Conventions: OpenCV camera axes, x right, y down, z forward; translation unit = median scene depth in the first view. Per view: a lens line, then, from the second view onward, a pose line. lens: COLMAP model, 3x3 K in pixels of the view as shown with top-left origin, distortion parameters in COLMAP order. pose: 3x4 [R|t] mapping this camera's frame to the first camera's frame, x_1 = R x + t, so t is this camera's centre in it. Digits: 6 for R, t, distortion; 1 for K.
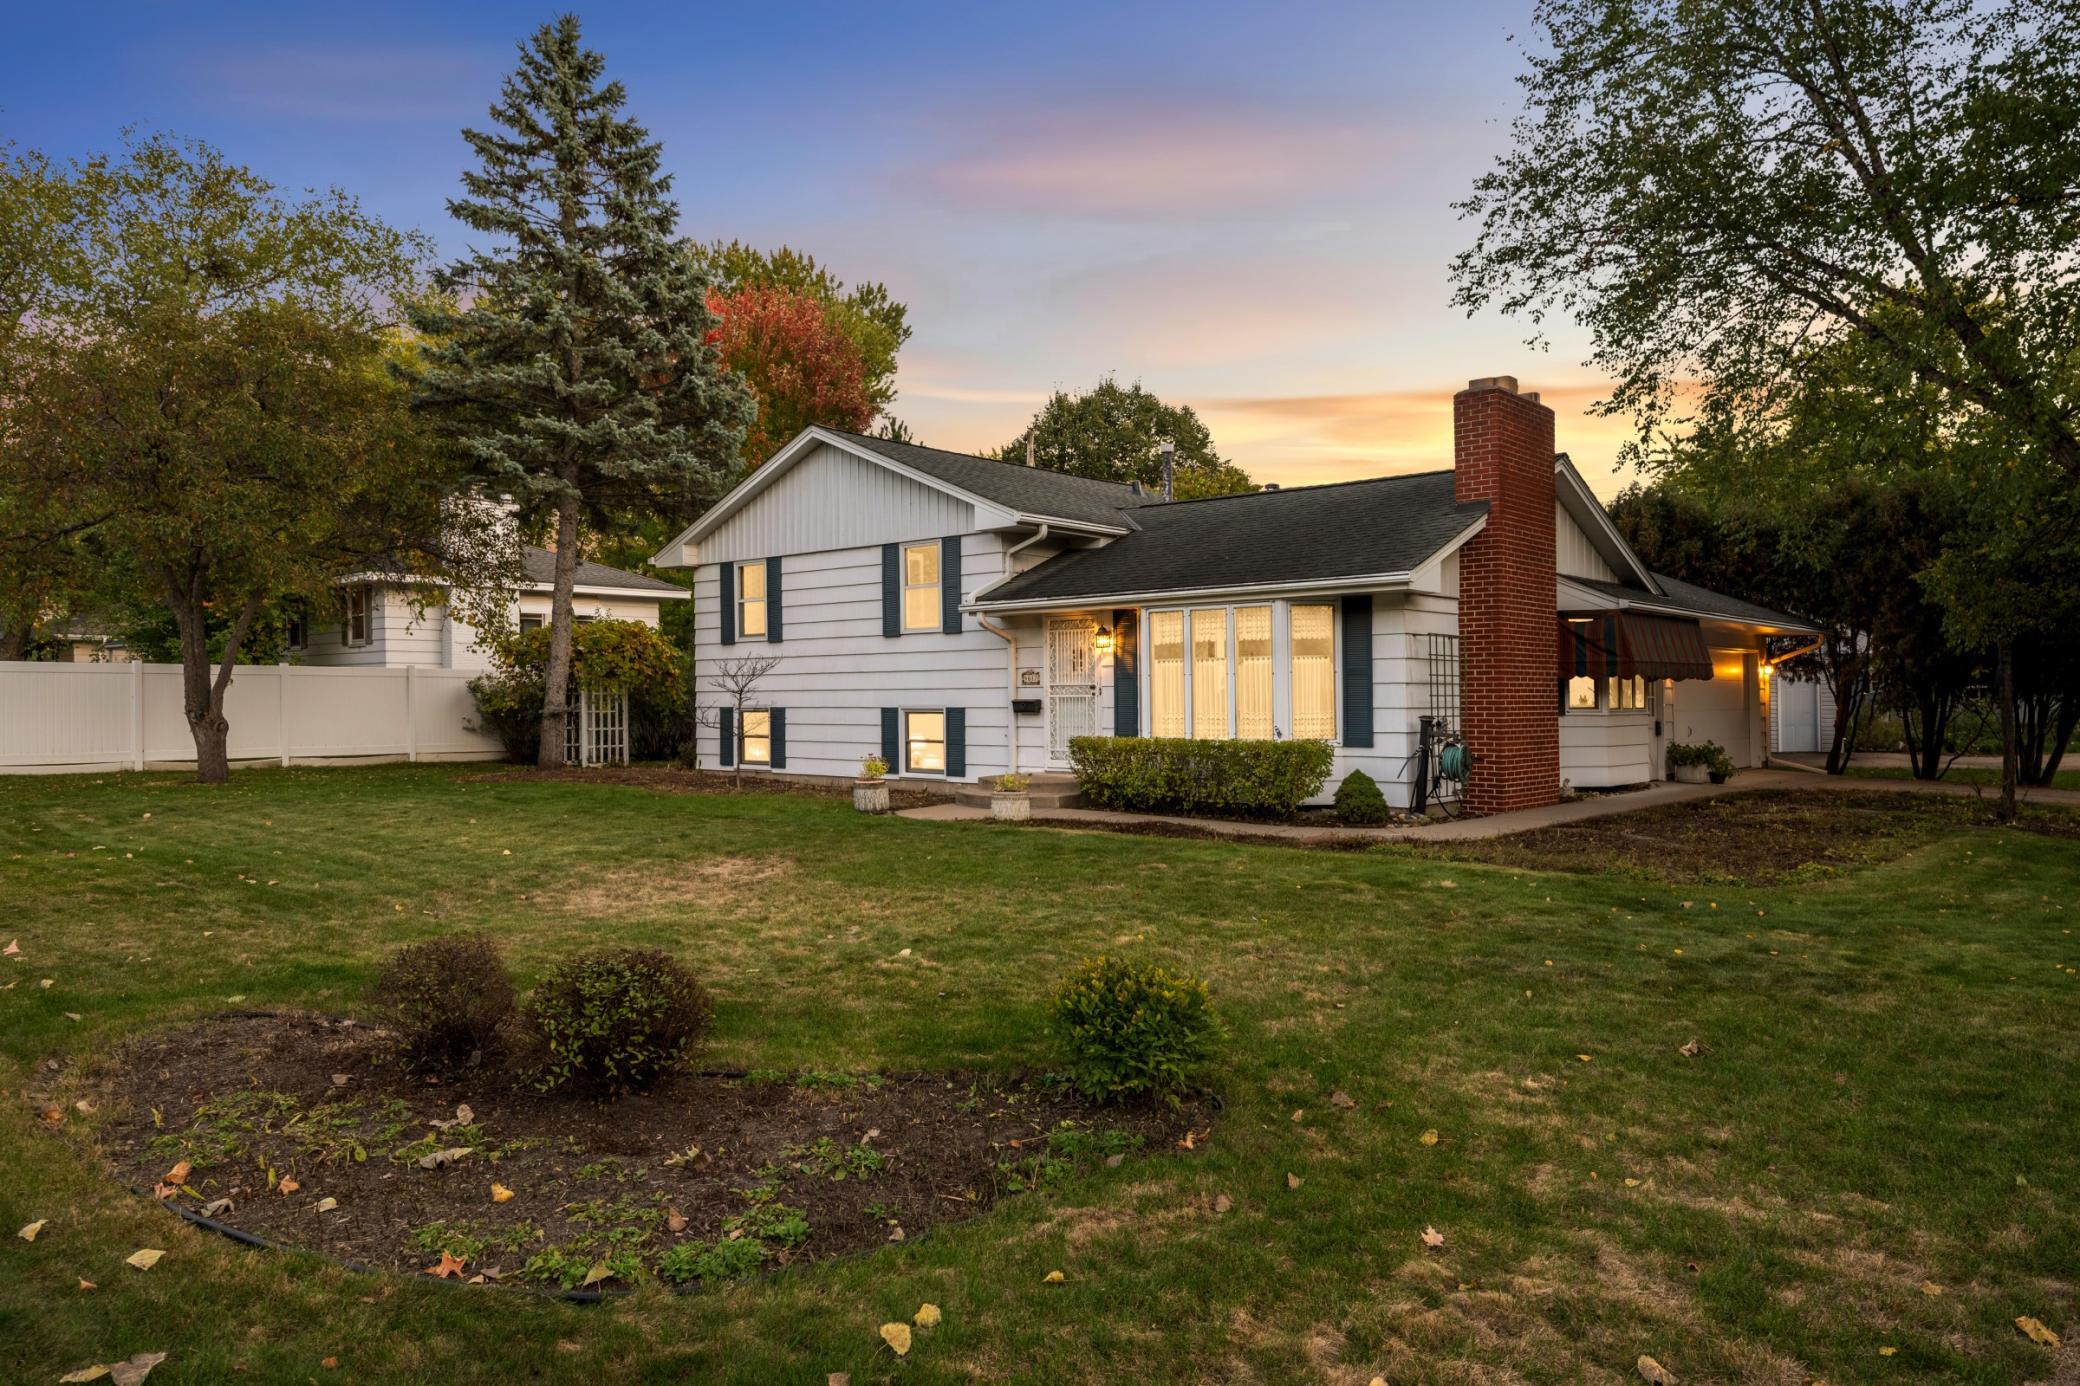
lens RADIAL K [[1386.7, 0, 1048.1], [0, 1386.7, 732.8], [0, 0, 1]] dist [-0.008168, -0.004176]
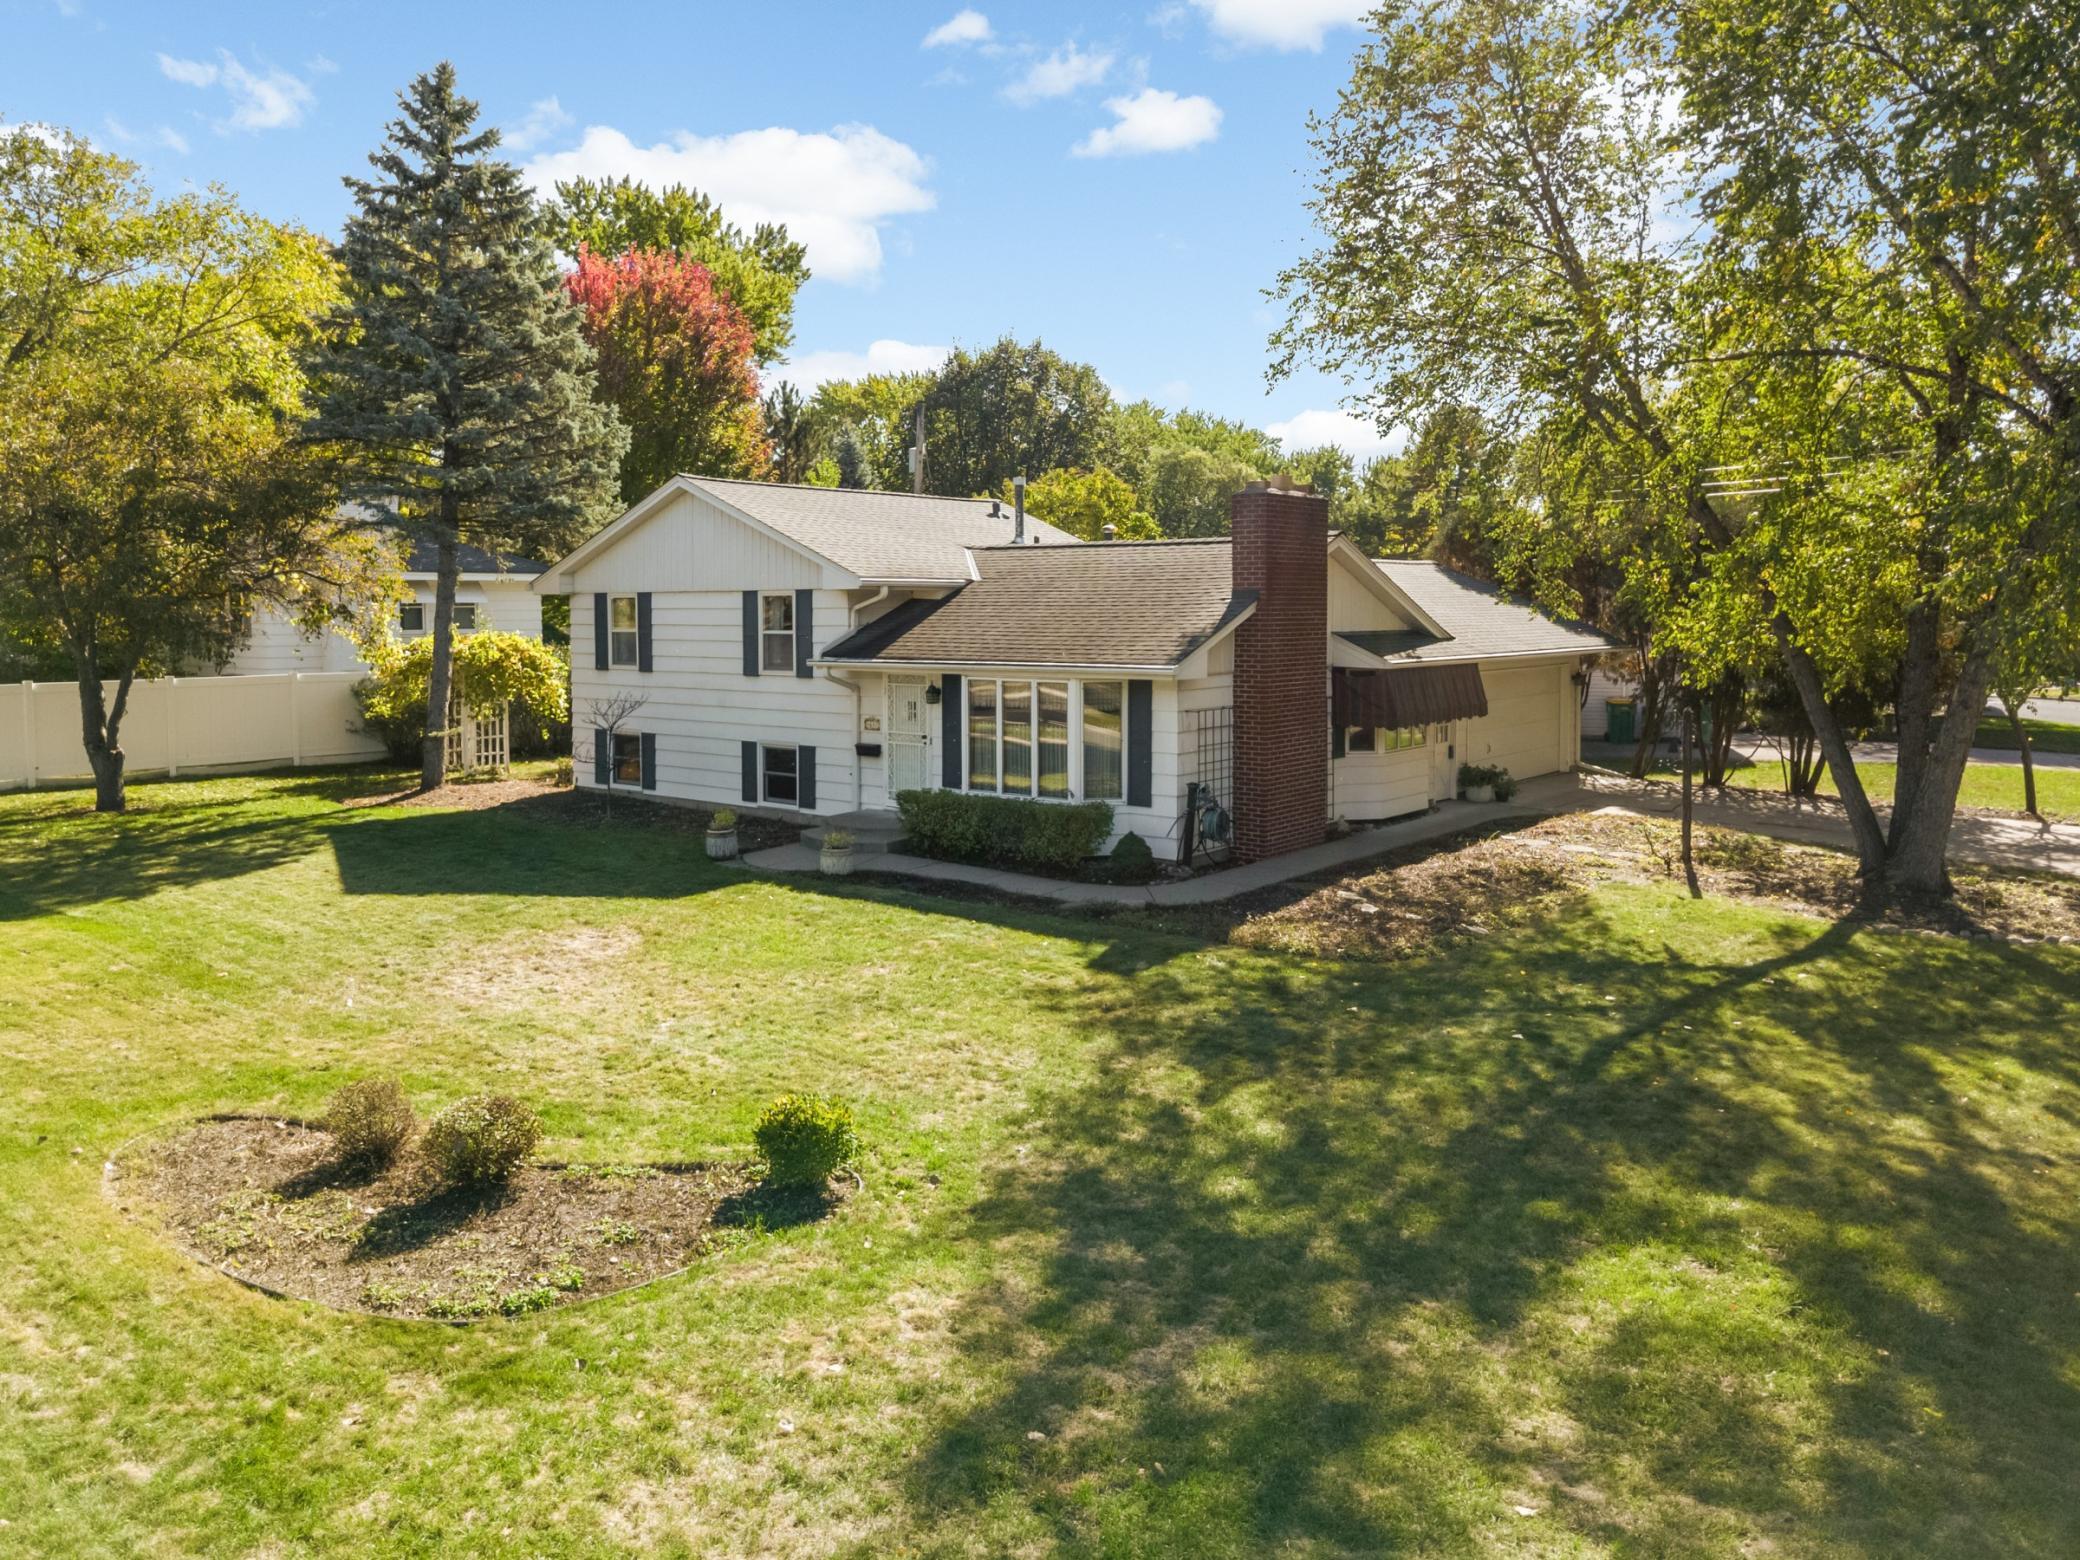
lens RADIAL K [[1454.7, 0, 1084.2], [0, 1454.7, 731.0], [0, 0, 1]] dist [-0.024523, 0.005475]
pose [[0.996893, 0.007383, 0.078427, 0.053040], [-0.011270, 0.998724, 0.049234, -0.075342], [-0.077963, -0.049965, 0.995703, -0.148184]]
